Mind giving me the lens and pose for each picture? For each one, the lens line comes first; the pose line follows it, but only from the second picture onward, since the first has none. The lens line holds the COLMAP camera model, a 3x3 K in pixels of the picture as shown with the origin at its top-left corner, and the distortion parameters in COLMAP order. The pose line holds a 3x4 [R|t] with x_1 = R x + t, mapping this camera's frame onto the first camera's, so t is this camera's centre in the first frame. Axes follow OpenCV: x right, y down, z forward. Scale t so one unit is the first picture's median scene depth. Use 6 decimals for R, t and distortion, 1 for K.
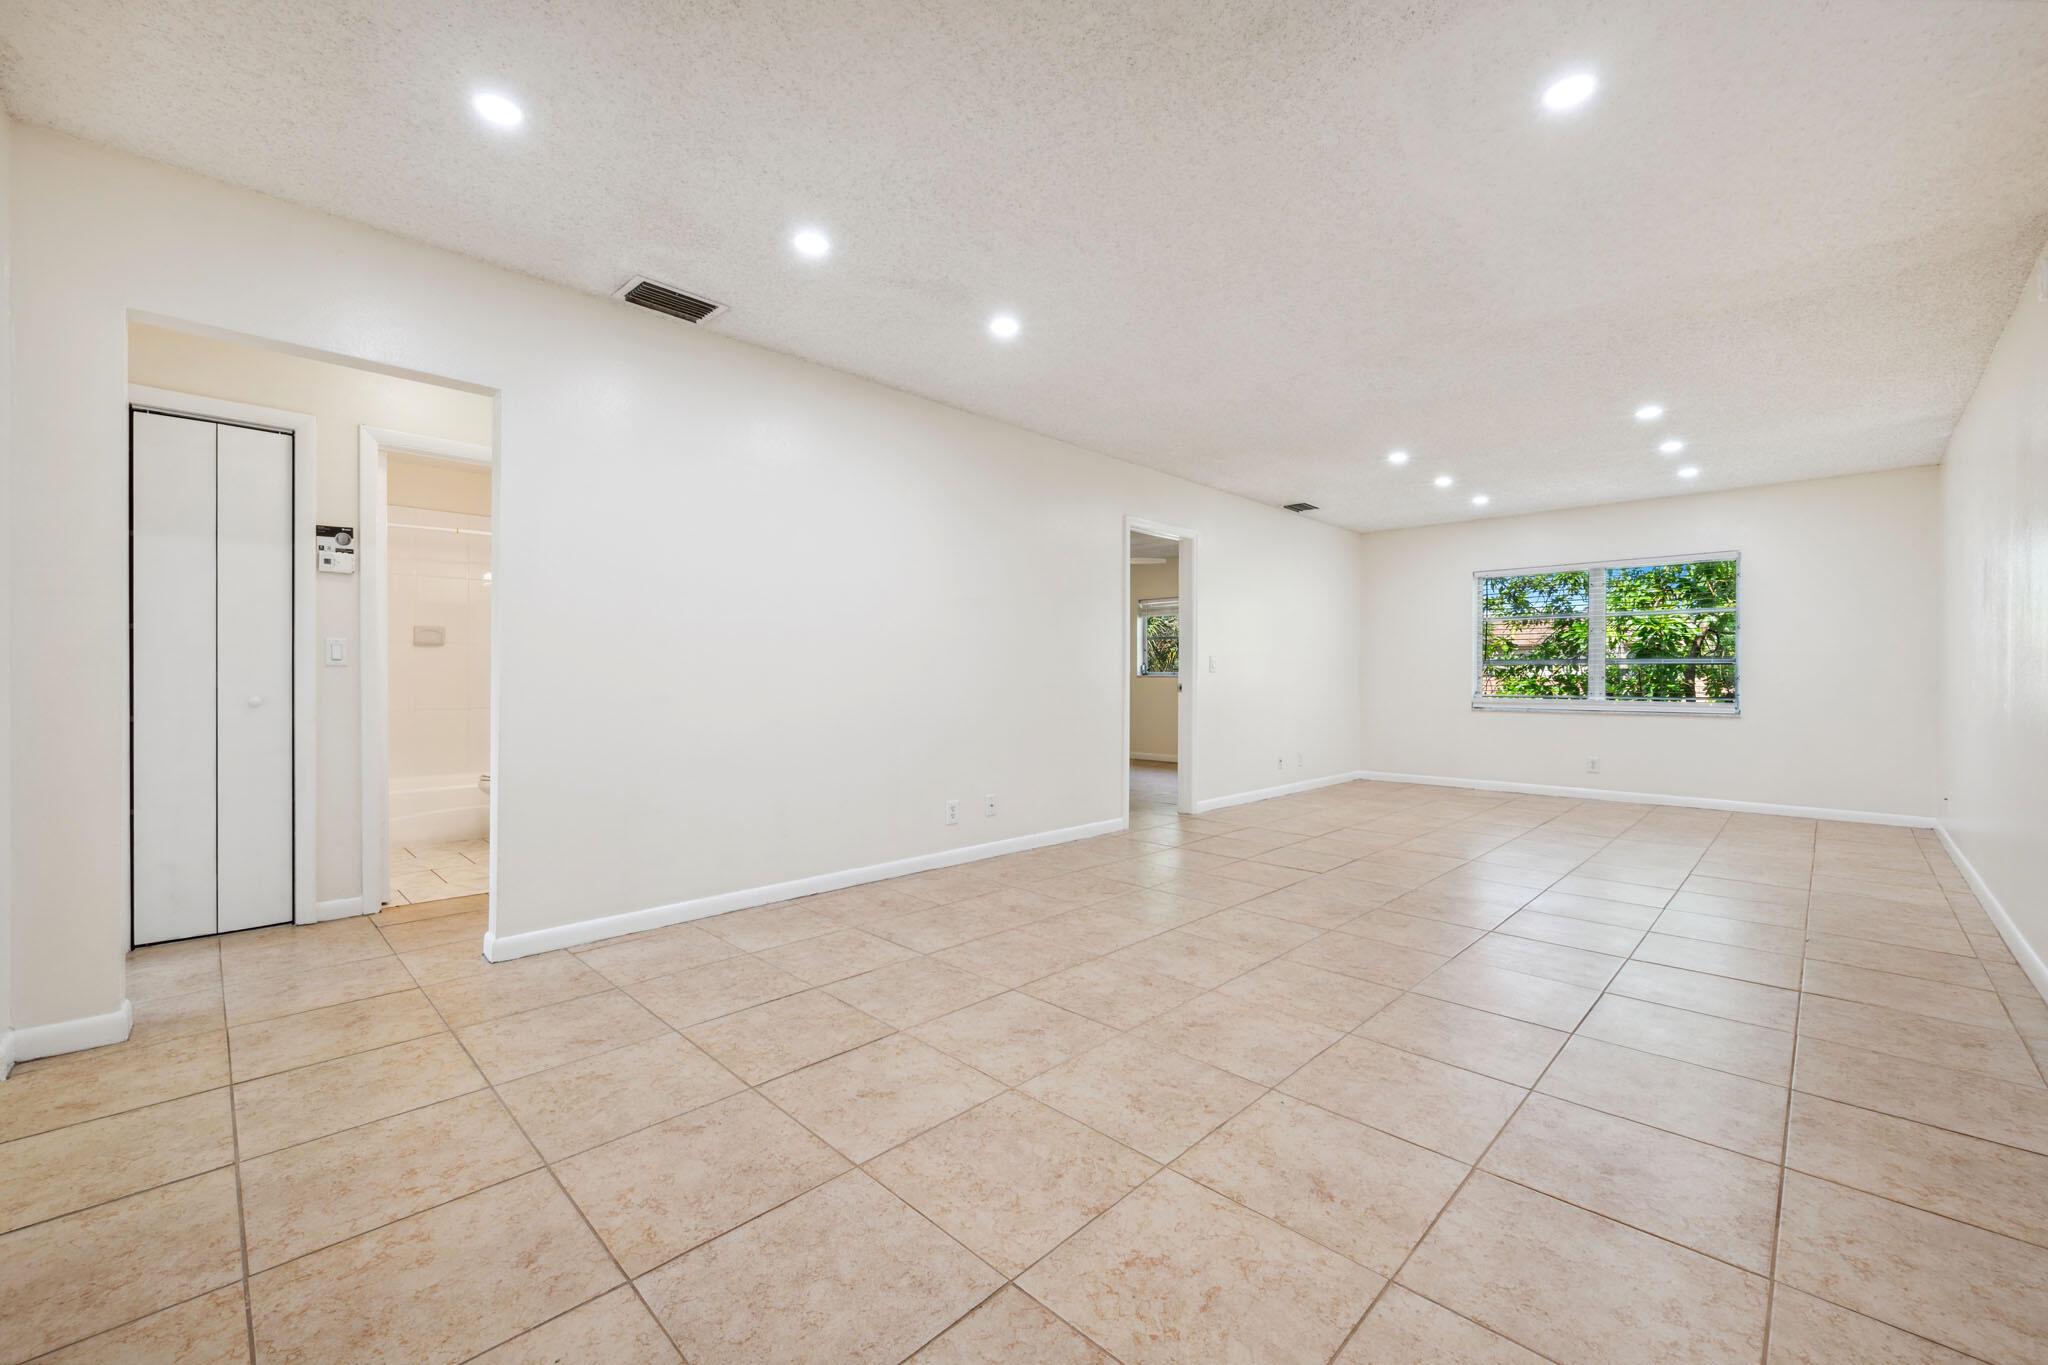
lens RADIAL K [[820.9, 0, 1018.4], [0, 820.9, 688.0], [0, 0, 1]] dist [0.004380, 0.000588]
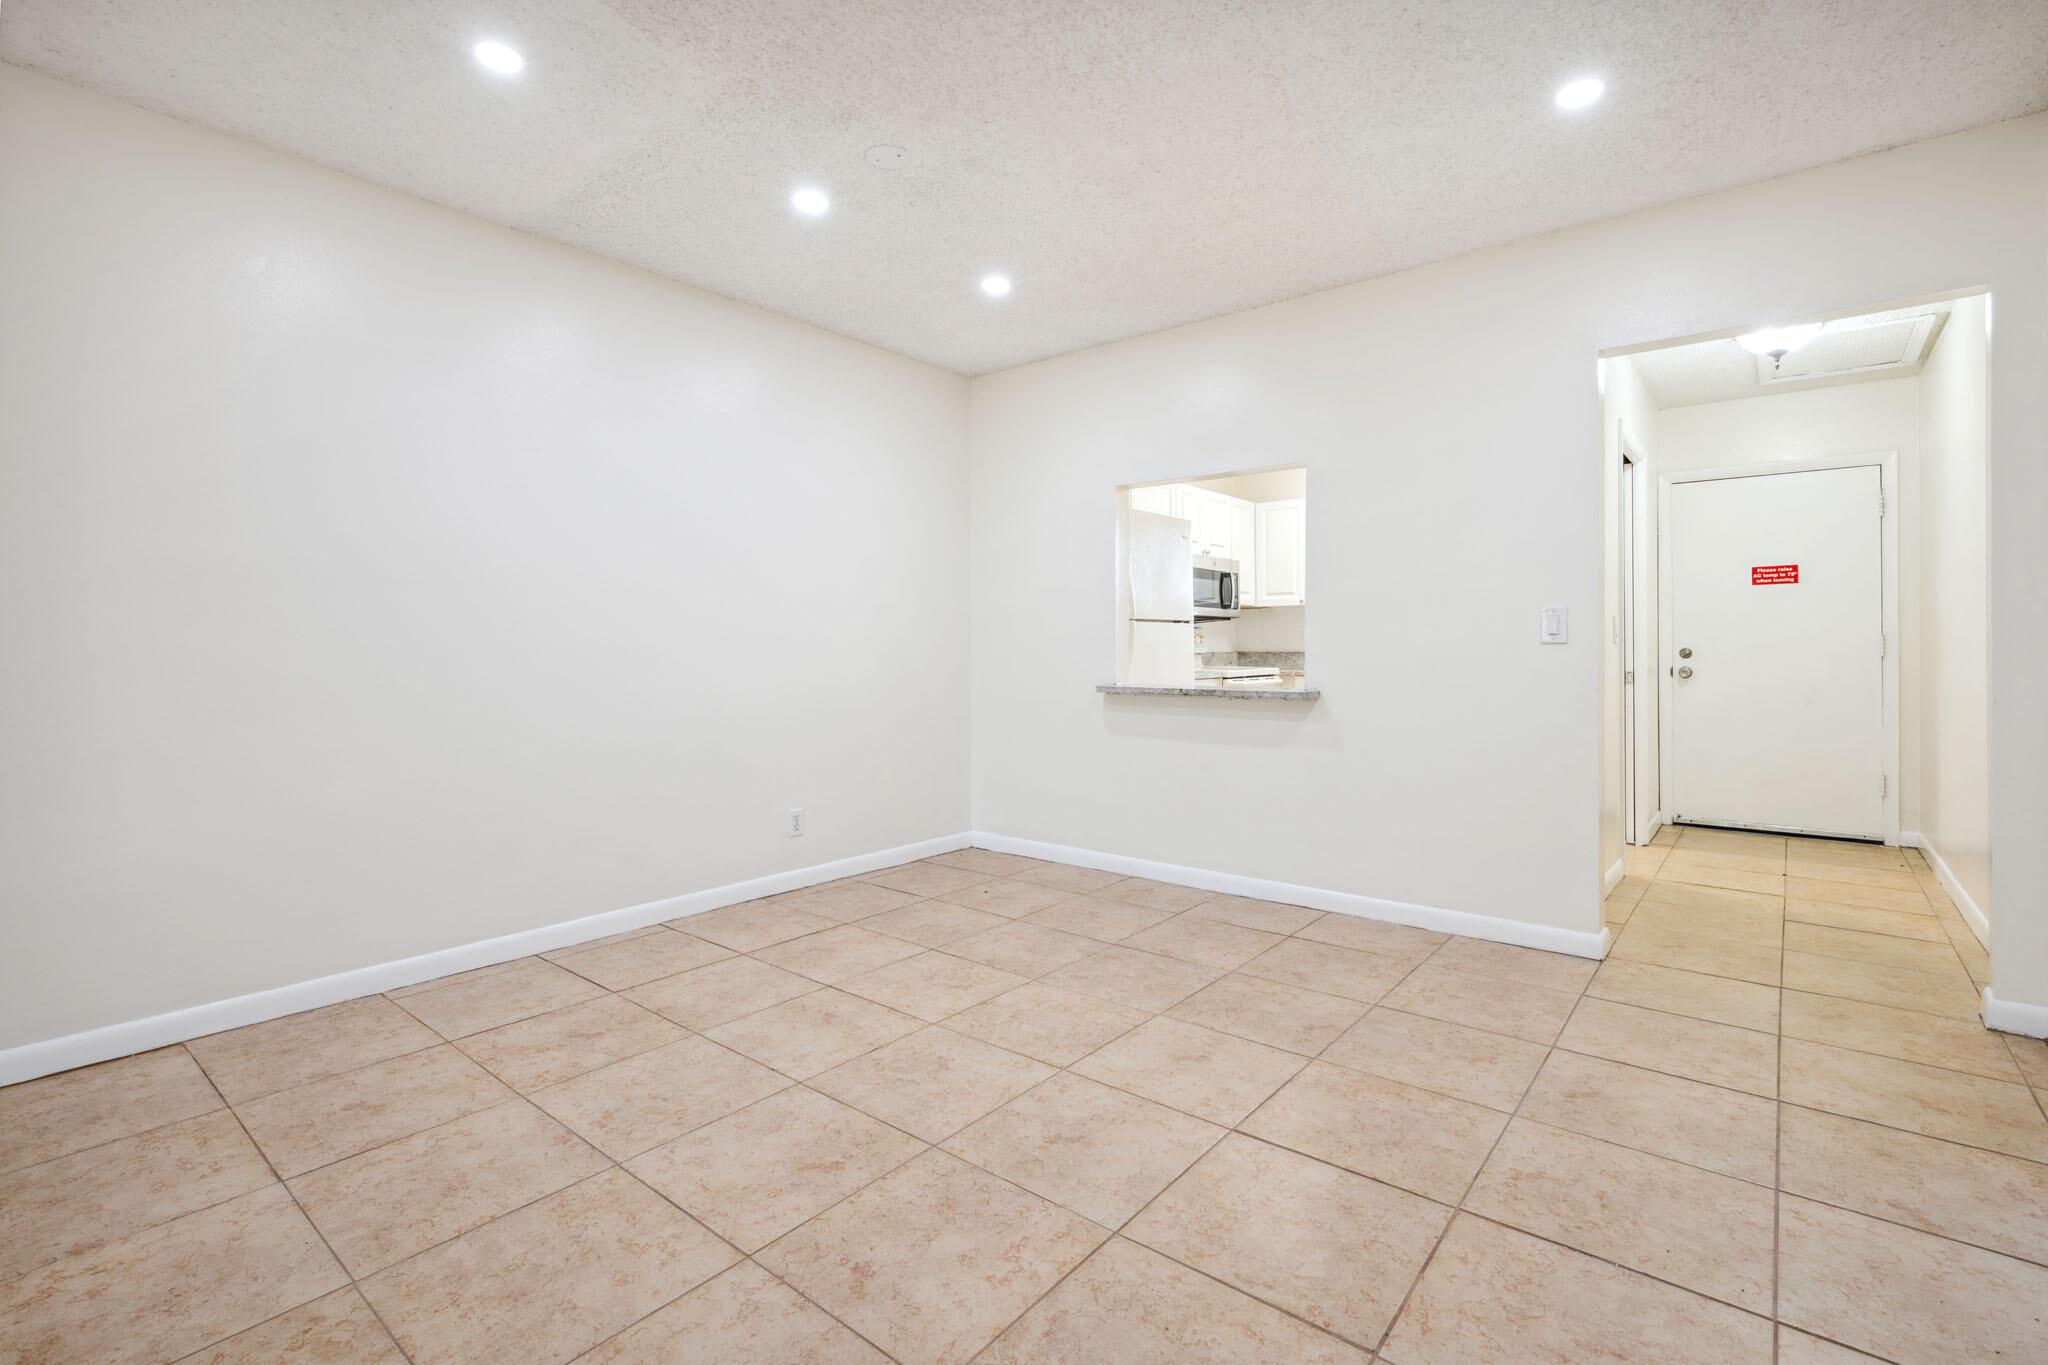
lens RADIAL K [[919.7, 0, 1025.8], [0, 919.7, 646.8], [0, 0, 1]] dist [0.001826, -0.000843]
pose [[-0.994847, 0.001044, -0.101386, 0.141778], [-0.000081, 0.999938, 0.011092, -0.039132], [0.101391, 0.011044, -0.994785, 1.966108]]
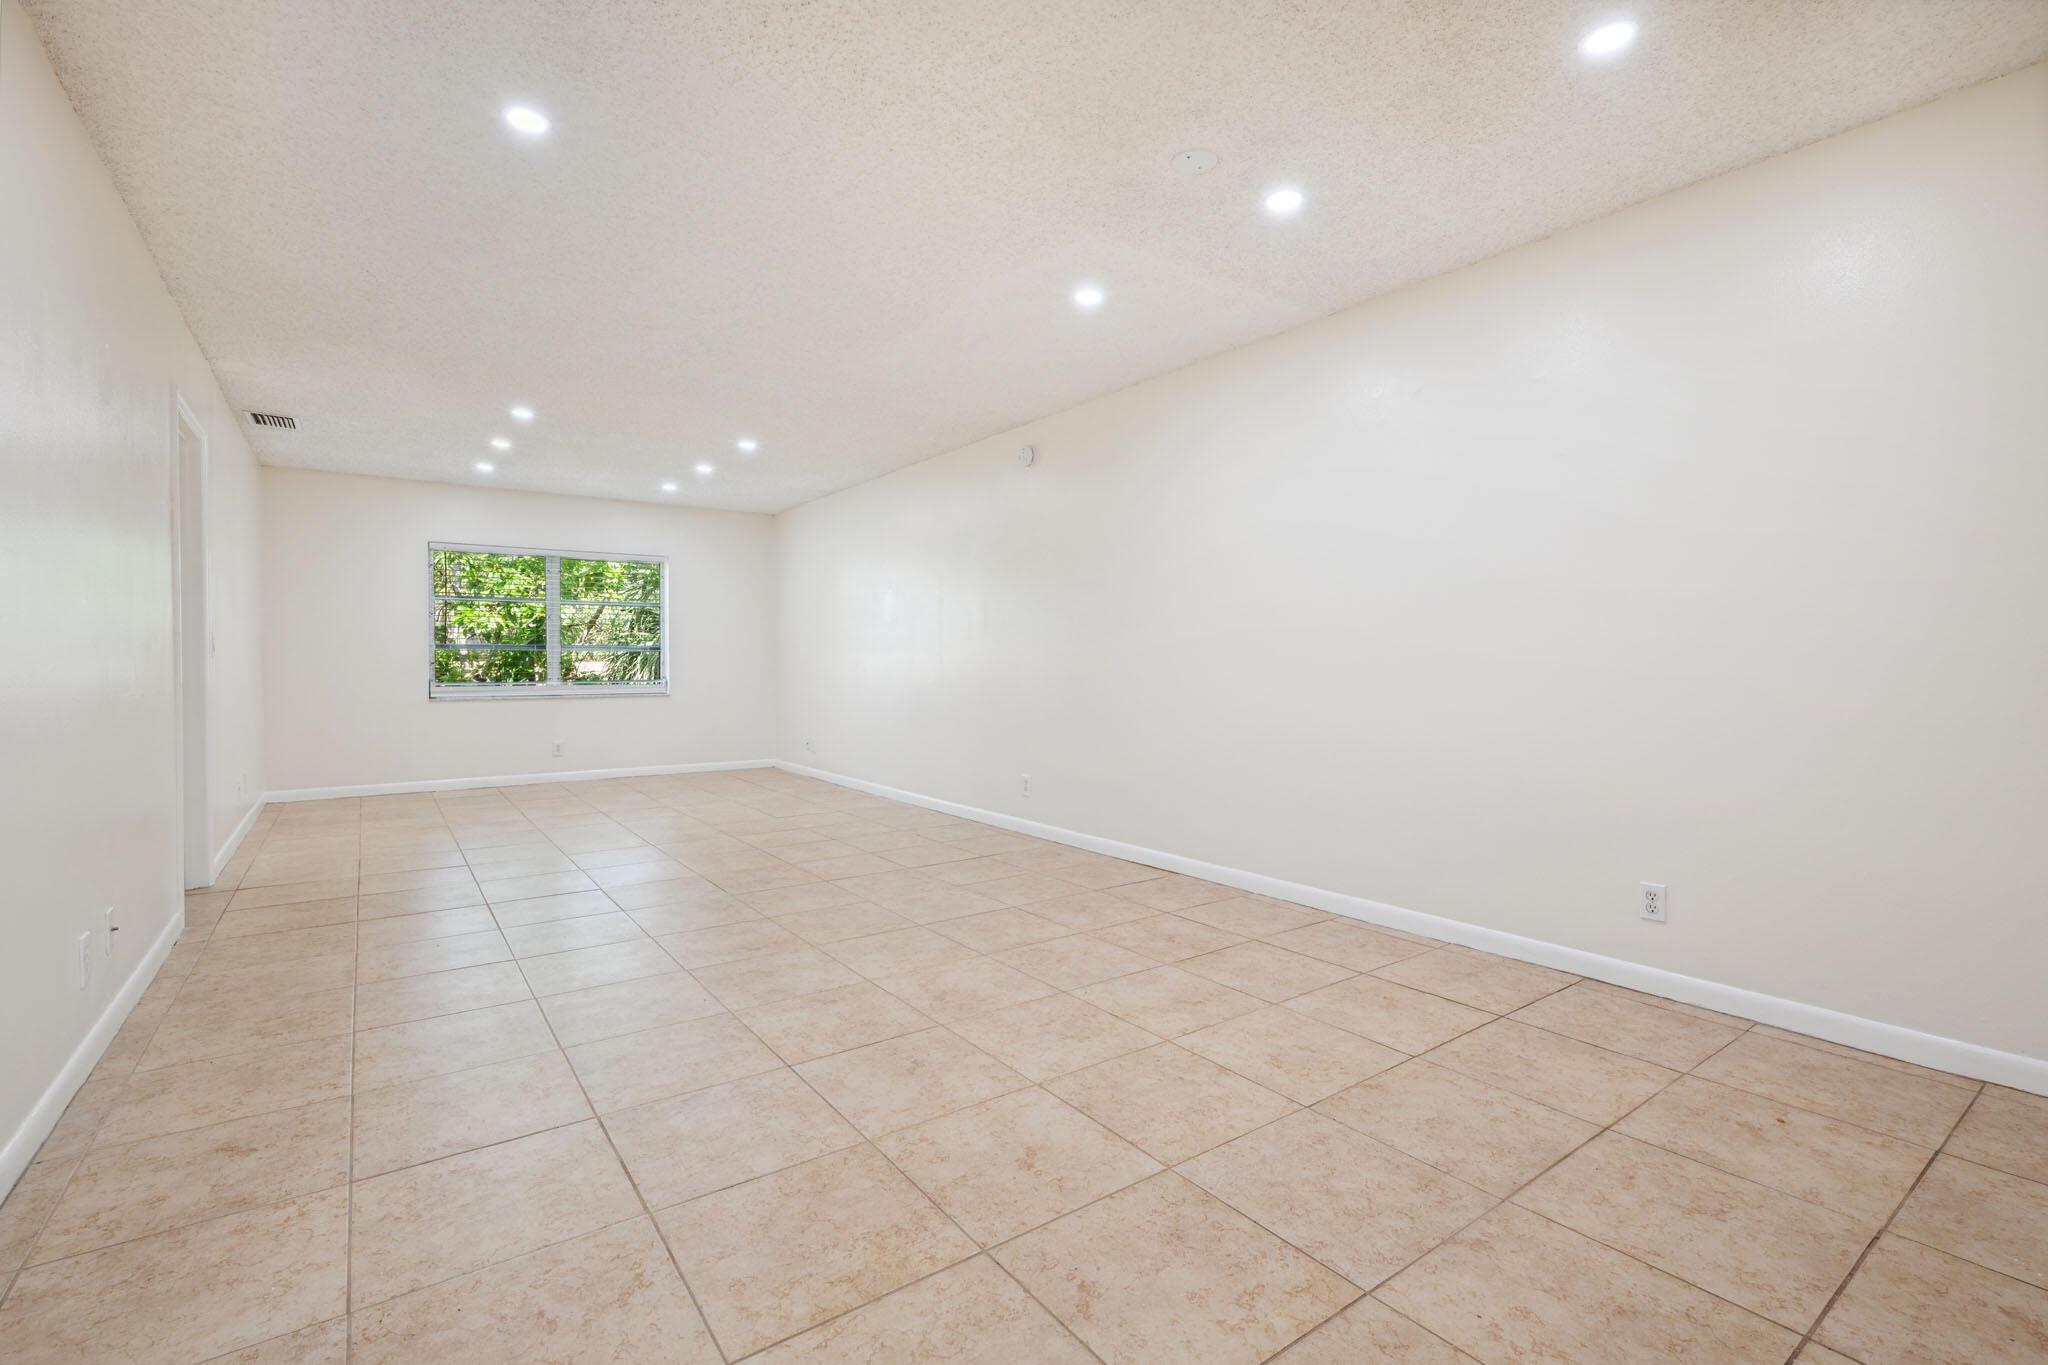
lens RADIAL K [[919.7, 0, 1015.1], [0, 919.7, 664.4], [0, 0, 1]] dist [0.001826, -0.000843]
pose [[0.158079, -0.004590, 0.987416, -1.033199], [0.011543, 0.999929, 0.002800, -0.022782], [-0.987359, 0.010955, 0.158120, 0.787581]]
